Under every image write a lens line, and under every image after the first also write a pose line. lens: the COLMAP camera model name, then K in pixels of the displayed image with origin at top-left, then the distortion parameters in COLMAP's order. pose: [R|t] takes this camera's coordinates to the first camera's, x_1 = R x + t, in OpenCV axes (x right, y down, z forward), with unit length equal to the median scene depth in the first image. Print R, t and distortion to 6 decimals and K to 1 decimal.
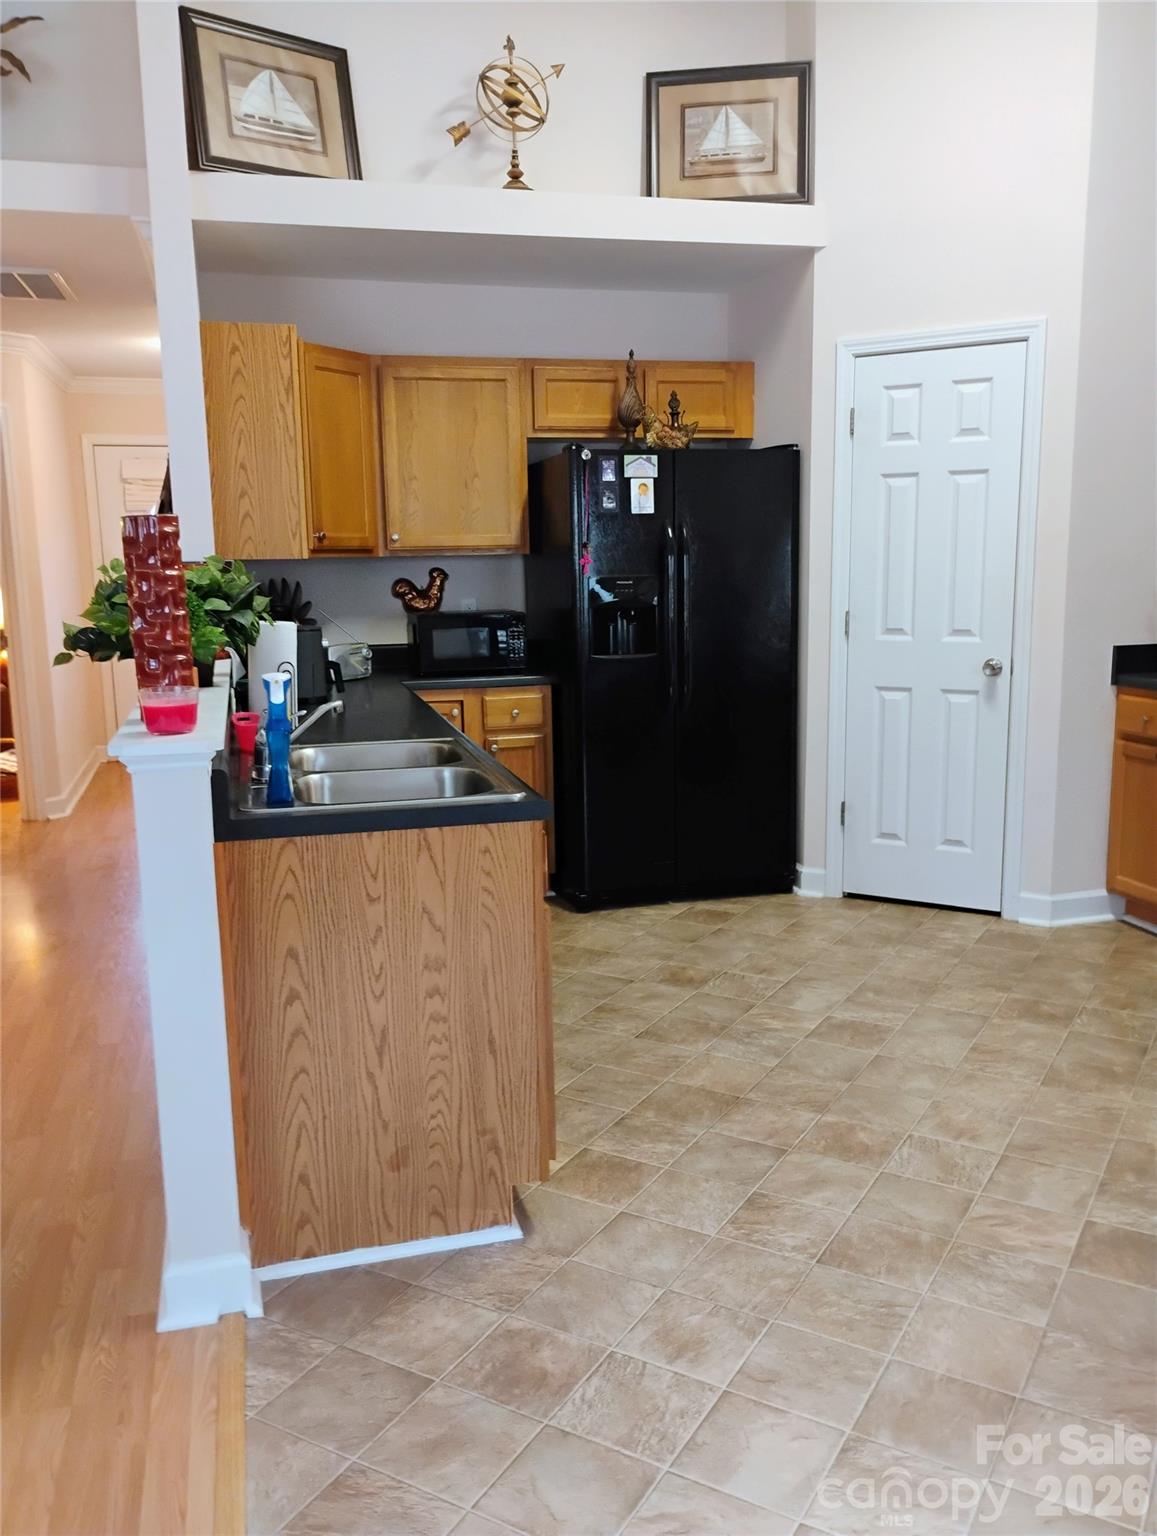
lens RADIAL K [[1257.7, 0, 578.5], [0, 1257.7, 768.0], [0, 0, 1]] dist [0.003985, 0.001945]
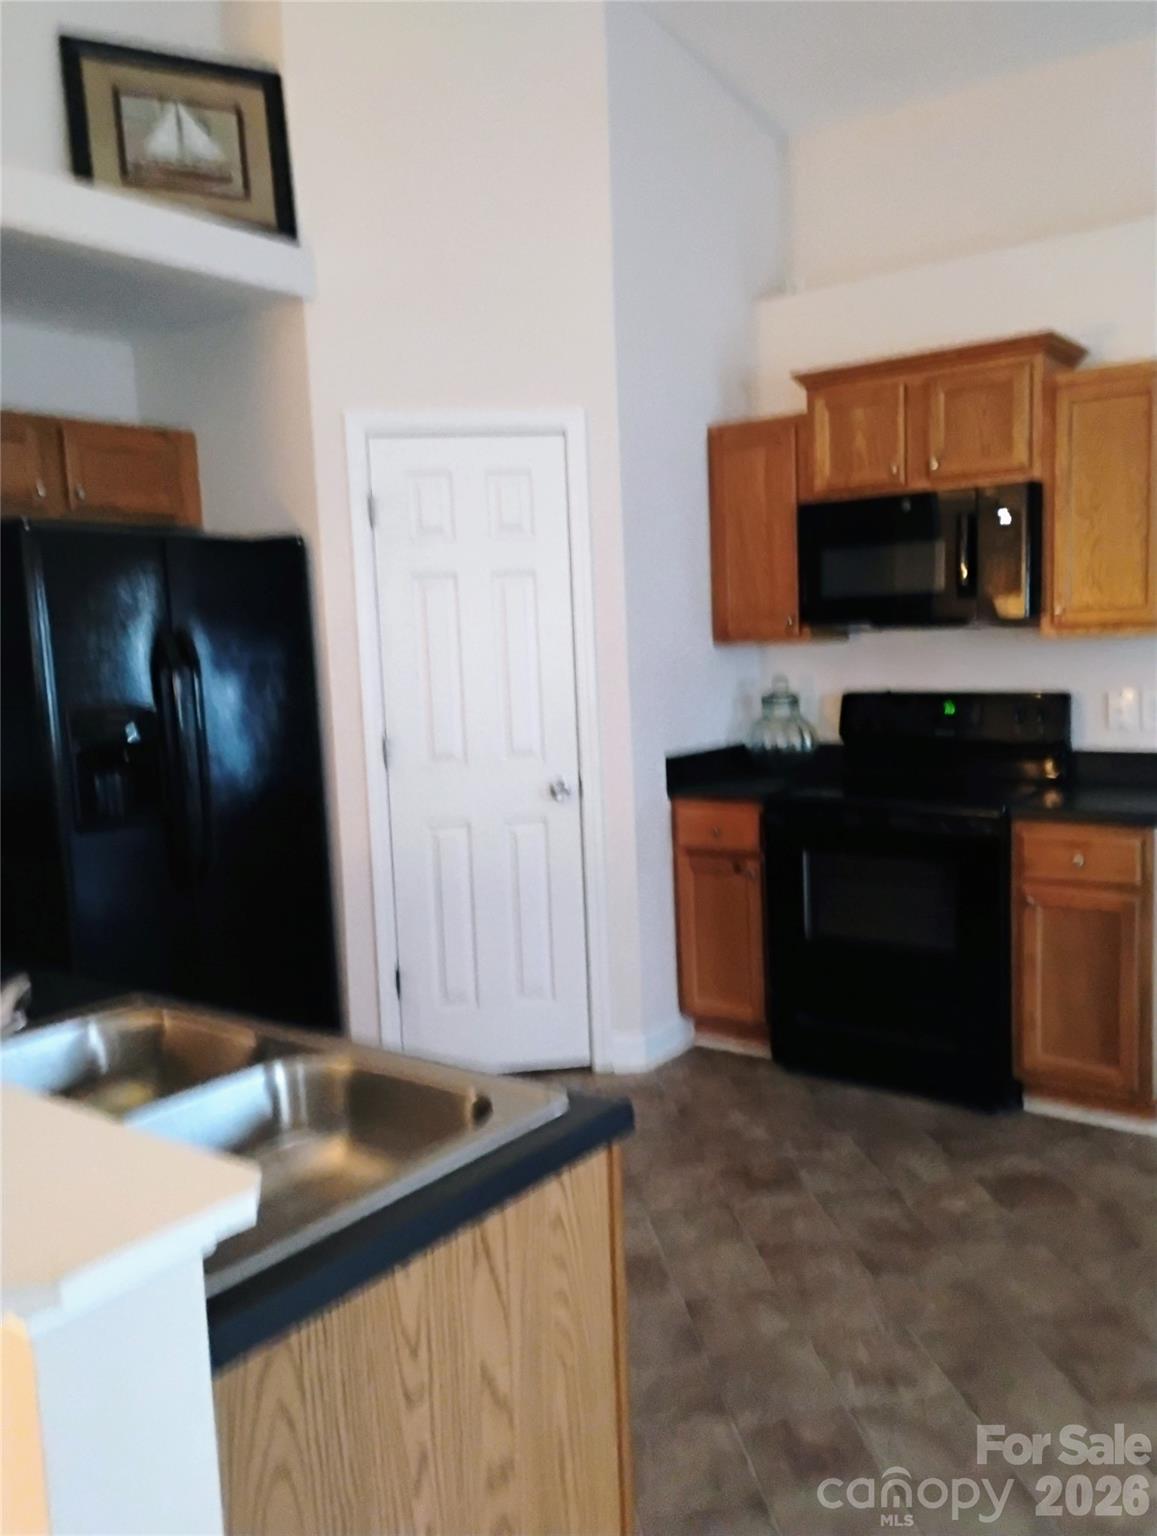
lens RADIAL K [[1279.5, 0, 578.5], [0, 1279.5, 768.0], [0, 0, 1]] dist [0.002810, 0.000961]
pose [[0.793133, -0.082642, 0.603416, -0.287977], [0.137413, 0.989487, -0.045099, -0.075875], [-0.593345, 0.118686, 0.796150, 0.406326]]
